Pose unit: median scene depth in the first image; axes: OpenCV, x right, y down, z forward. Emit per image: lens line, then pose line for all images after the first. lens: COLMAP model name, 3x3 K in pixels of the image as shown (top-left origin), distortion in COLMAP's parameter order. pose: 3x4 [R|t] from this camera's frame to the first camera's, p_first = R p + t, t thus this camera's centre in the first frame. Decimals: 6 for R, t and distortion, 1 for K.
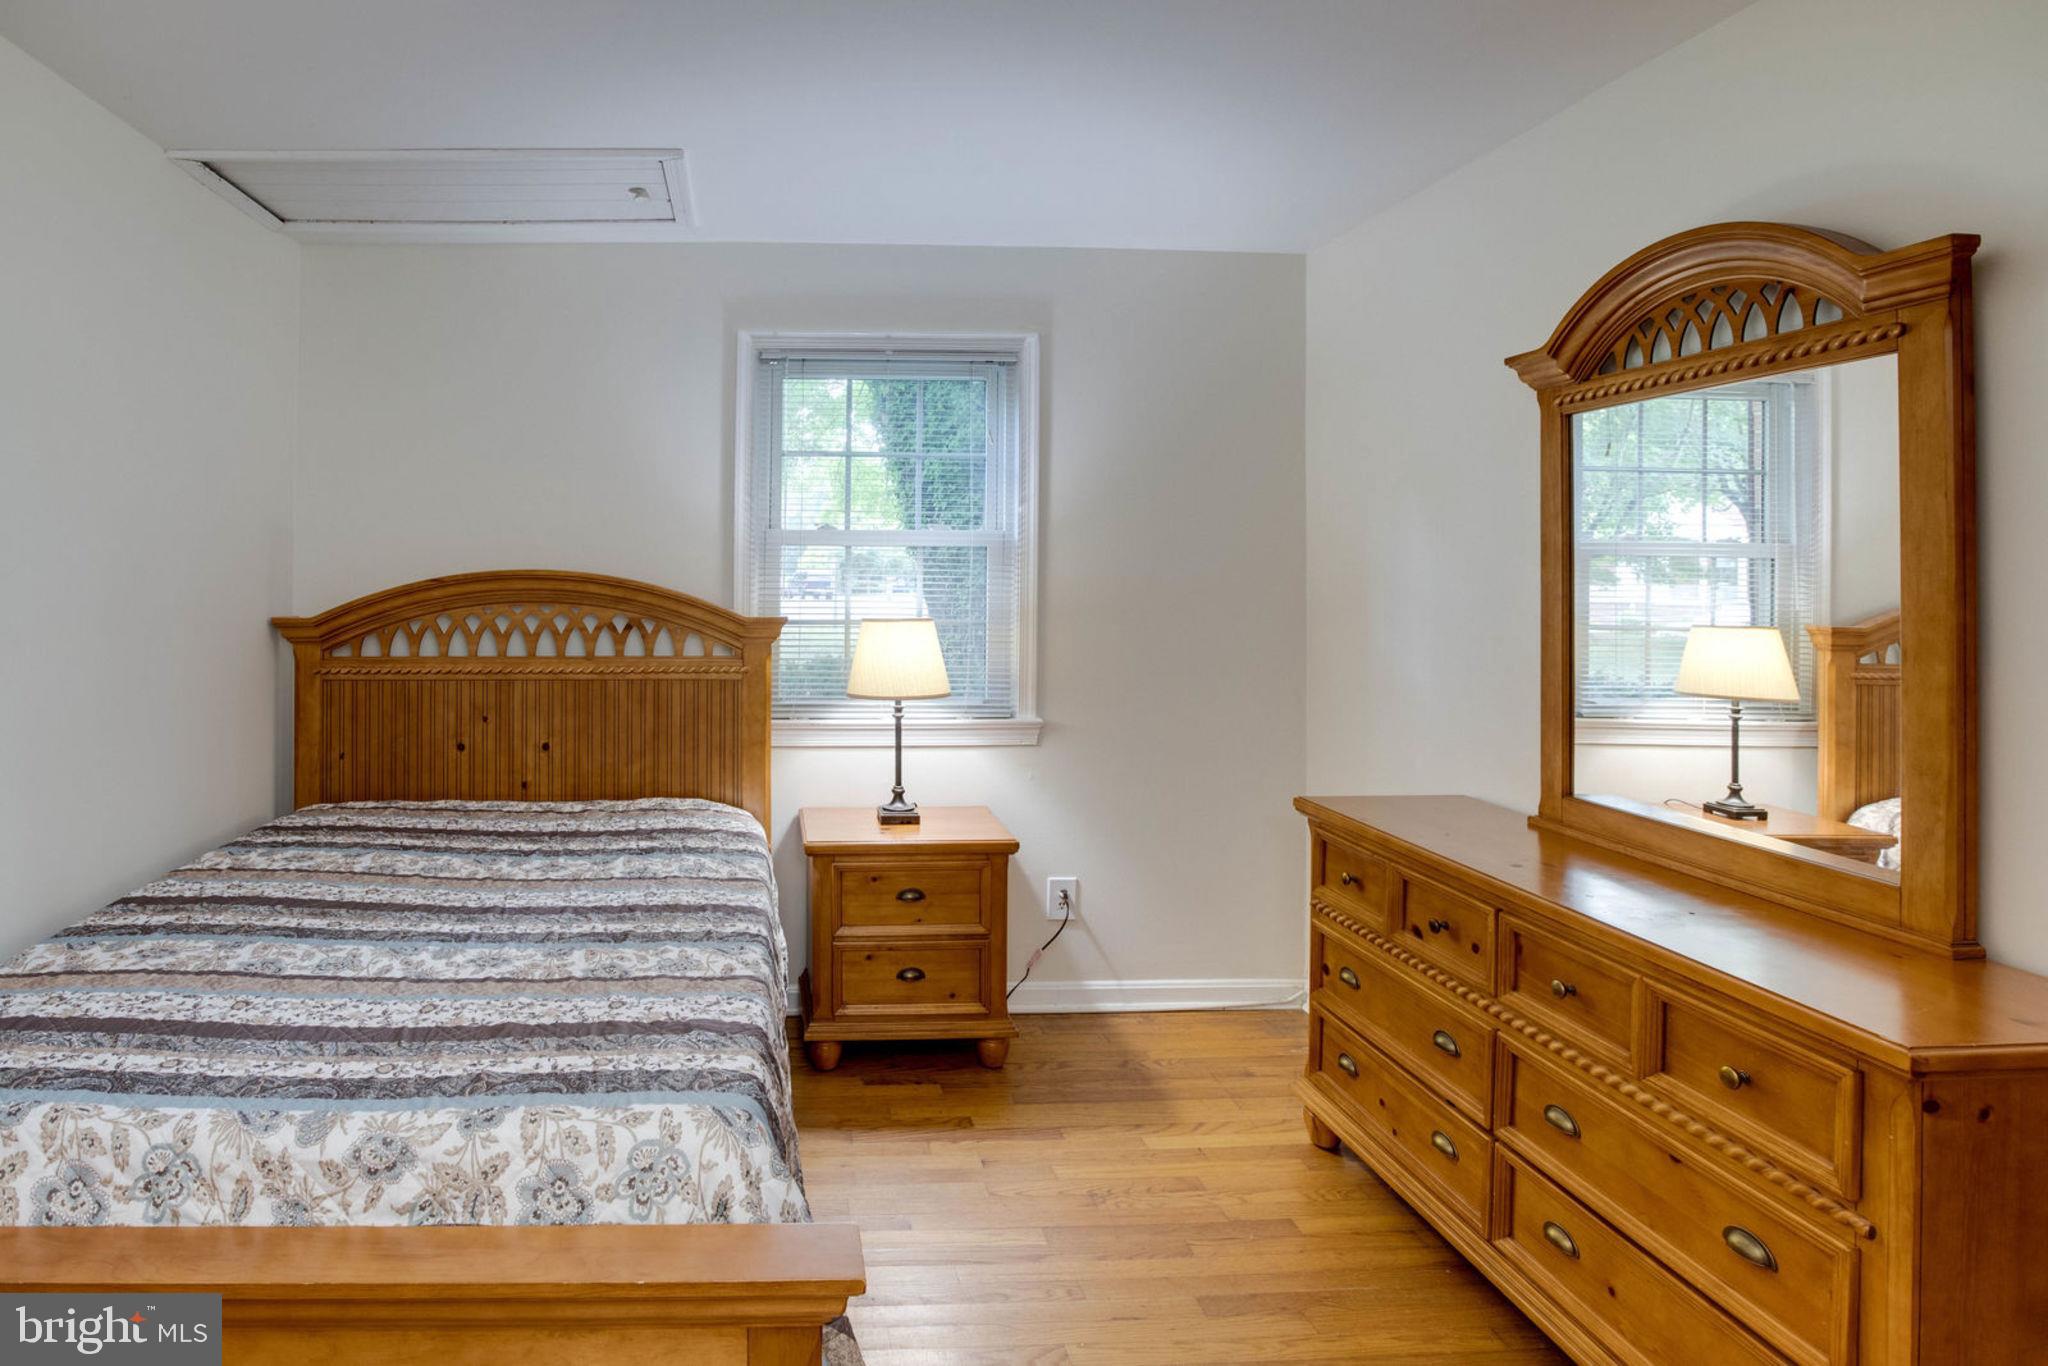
lens RADIAL K [[1051.2, 0, 1020.2], [0, 1051.2, 591.0], [0, 0, 1]] dist [-0.029803, 0.008576]
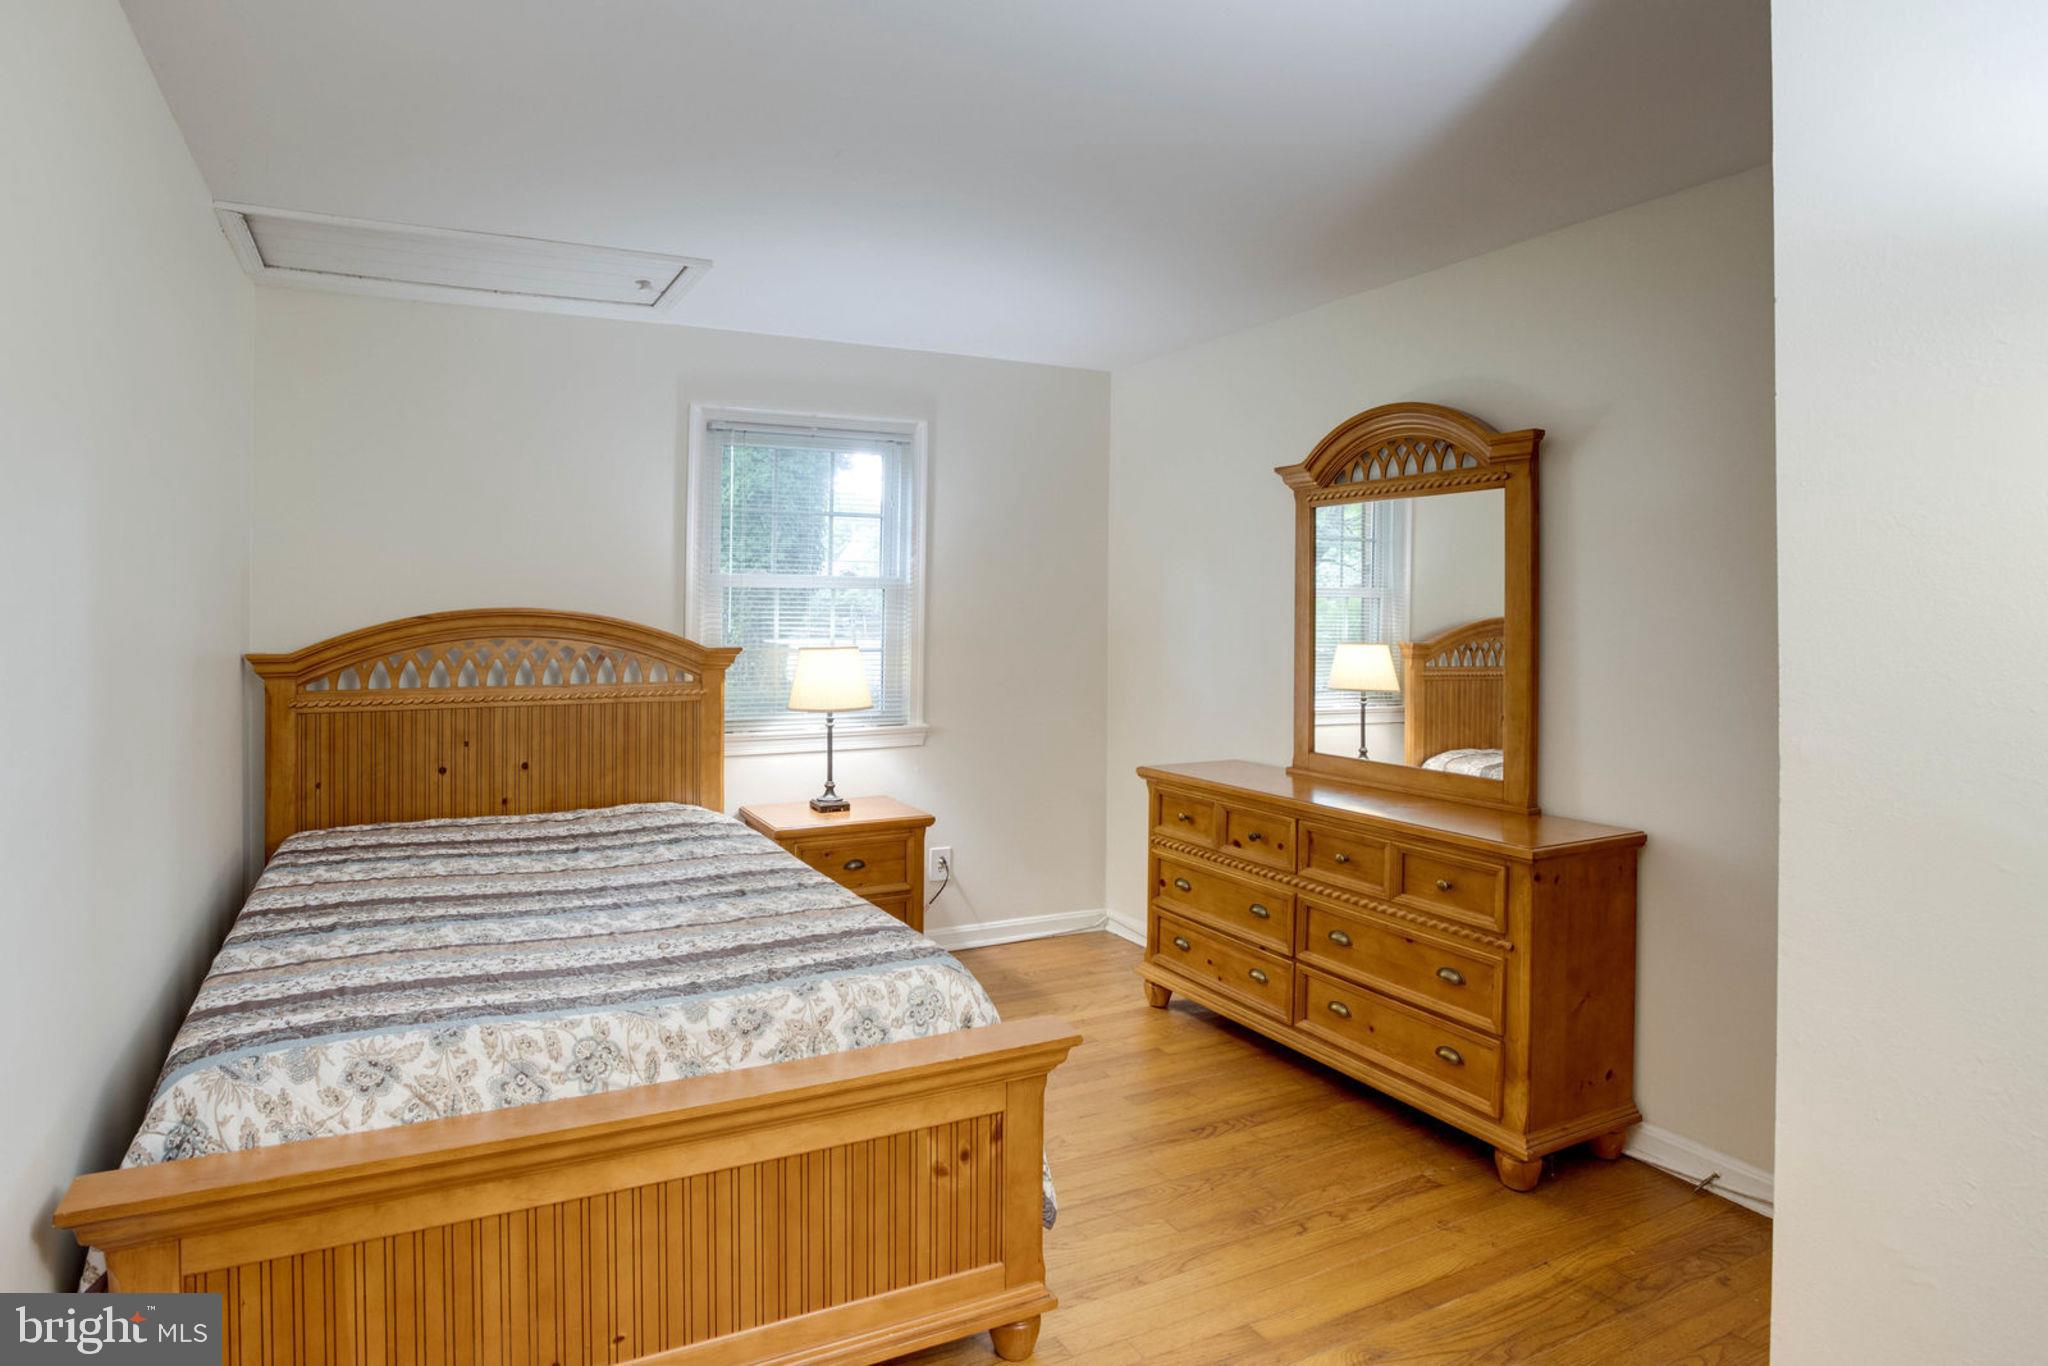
lens RADIAL K [[1050.5, 0, 1013.2], [0, 1050.5, 650.7], [0, 0, 1]] dist [-0.020072, 0.000456]
pose [[0.921846, -0.016864, 0.387190, -0.489037], [0.006223, 0.999568, 0.028719, -0.003386], [-0.387507, -0.024065, 0.921553, -0.272989]]
